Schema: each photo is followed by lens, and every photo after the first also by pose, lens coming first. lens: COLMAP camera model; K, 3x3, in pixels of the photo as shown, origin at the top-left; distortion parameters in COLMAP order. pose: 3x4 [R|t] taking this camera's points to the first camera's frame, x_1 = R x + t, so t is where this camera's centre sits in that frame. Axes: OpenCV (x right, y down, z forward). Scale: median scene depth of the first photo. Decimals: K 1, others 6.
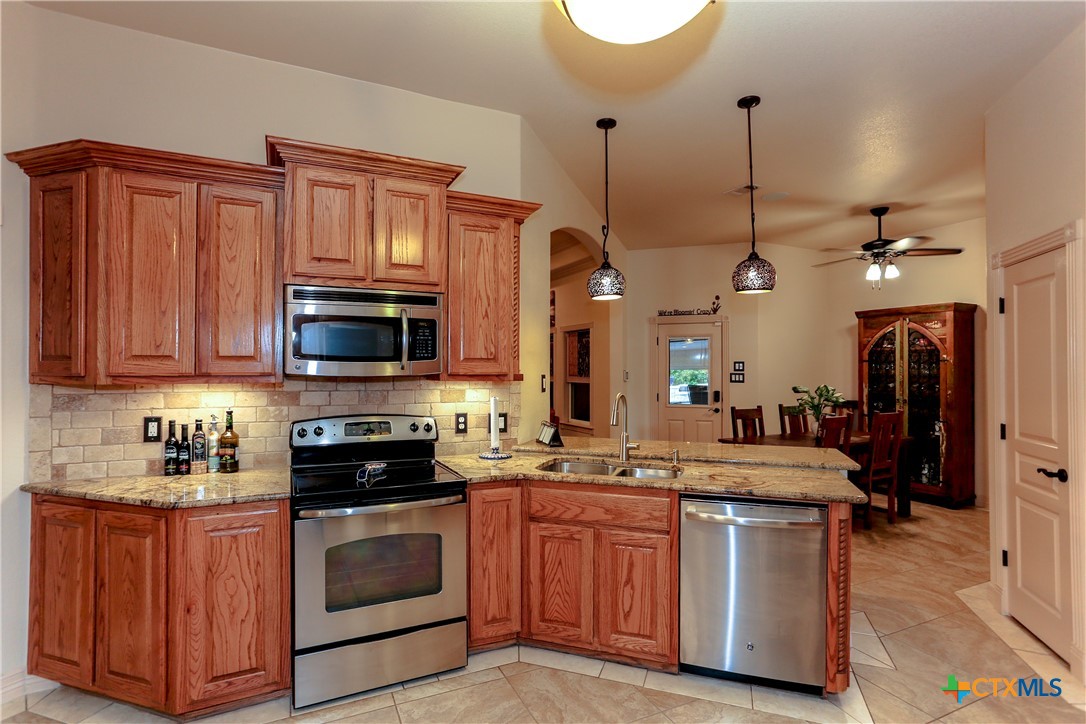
lens RADIAL K [[531.8, 0, 535.3], [0, 531.8, 365.2], [0, 0, 1]] dist [-0.047138, 0.034118]
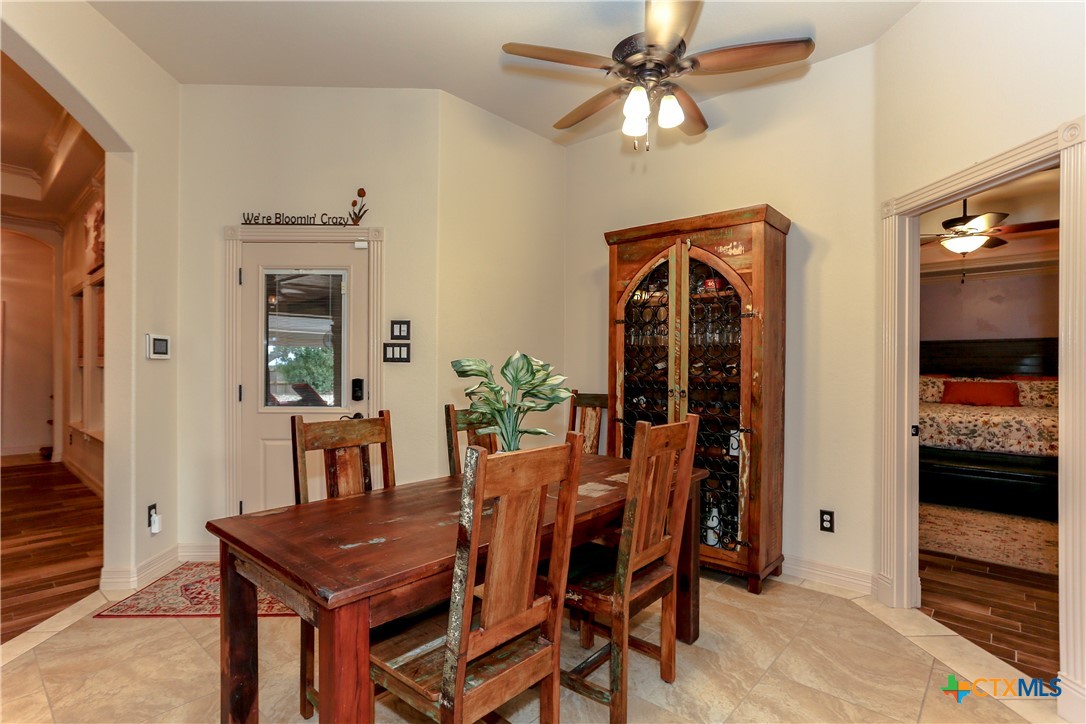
lens RADIAL K [[531.8, 0, 535.3], [0, 531.8, 365.2], [0, 0, 1]] dist [-0.047138, 0.034118]
pose [[0.919408, 0.002191, 0.393300, 0.351418], [-0.004612, 0.999976, 0.005211, 0.037102], [-0.393279, -0.006605, 0.919395, 0.559118]]
